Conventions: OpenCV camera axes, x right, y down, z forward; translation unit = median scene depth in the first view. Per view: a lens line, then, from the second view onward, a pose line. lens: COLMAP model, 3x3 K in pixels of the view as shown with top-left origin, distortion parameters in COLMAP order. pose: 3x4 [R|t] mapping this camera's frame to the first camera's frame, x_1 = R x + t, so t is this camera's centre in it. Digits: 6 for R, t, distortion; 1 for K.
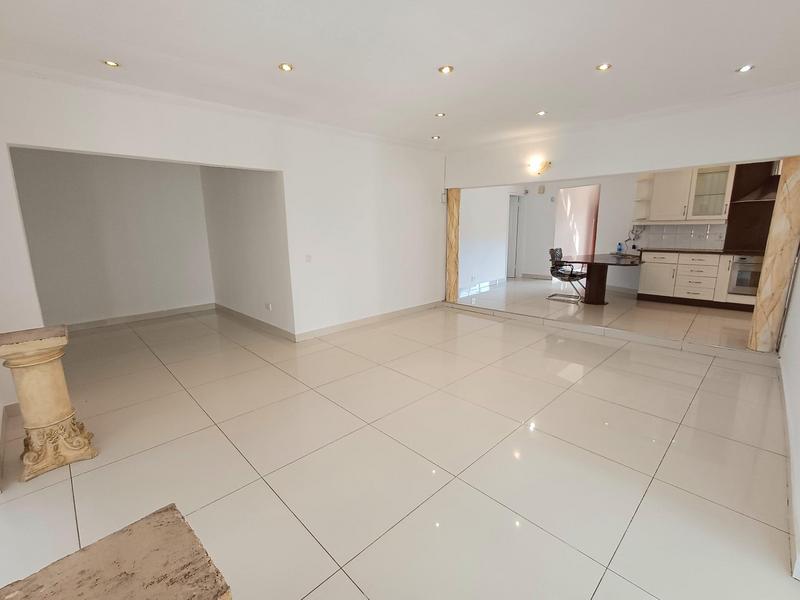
lens RADIAL K [[366.1, 0, 402.2], [0, 366.1, 302.2], [0, 0, 1]] dist [-0.000726, 0.000051]
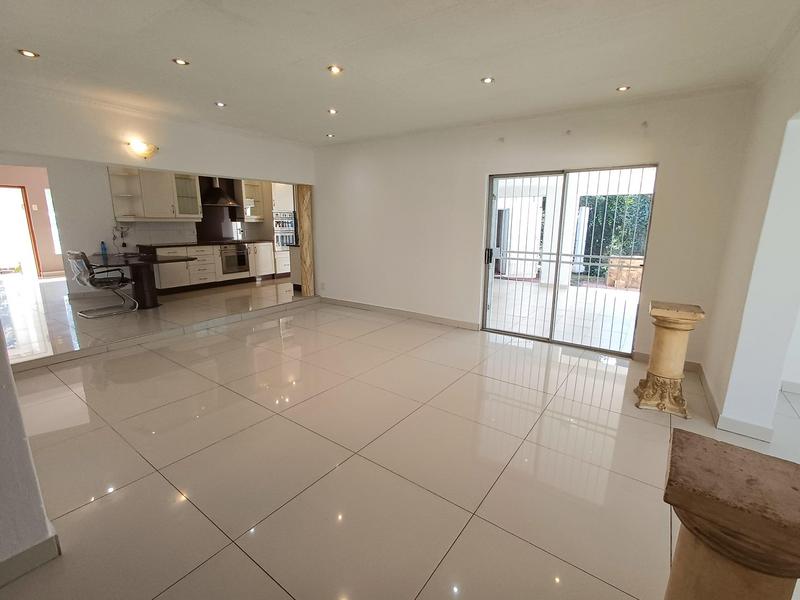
lens RADIAL K [[366.1, 0, 402.3], [0, 366.1, 301.5], [0, 0, 1]] dist [-0.000726, 0.000051]
pose [[-0.188533, -0.199183, 0.961656, -0.502539], [0.196696, 0.951716, 0.235687, -0.106735], [-0.962167, 0.233588, -0.140251, 0.543733]]
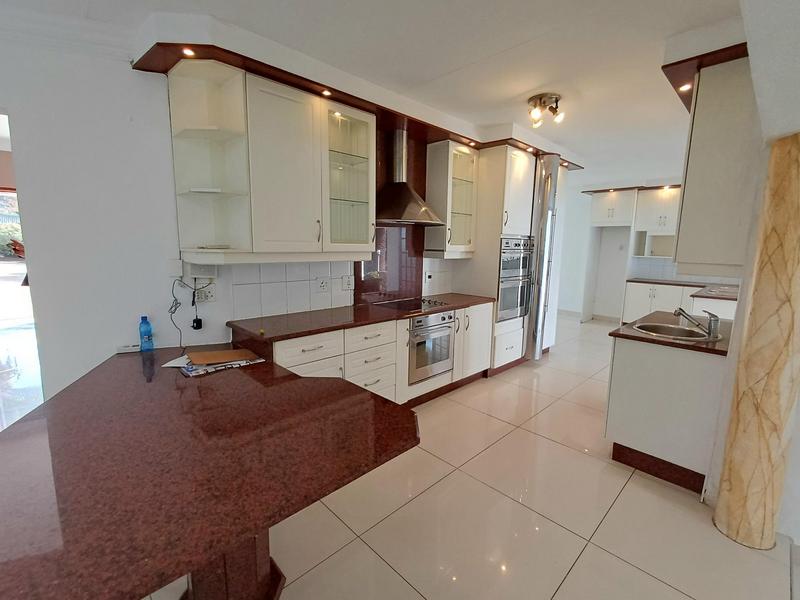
lens RADIAL K [[366.1, 0, 399.4], [0, 366.1, 297.0], [0, 0, 1]] dist [-0.000726, 0.000051]
pose [[0.038722, -0.129033, 0.990884, 0.334114], [0.190161, 0.974457, 0.119463, -0.207205], [-0.980989, 0.183802, 0.062270, 0.891862]]
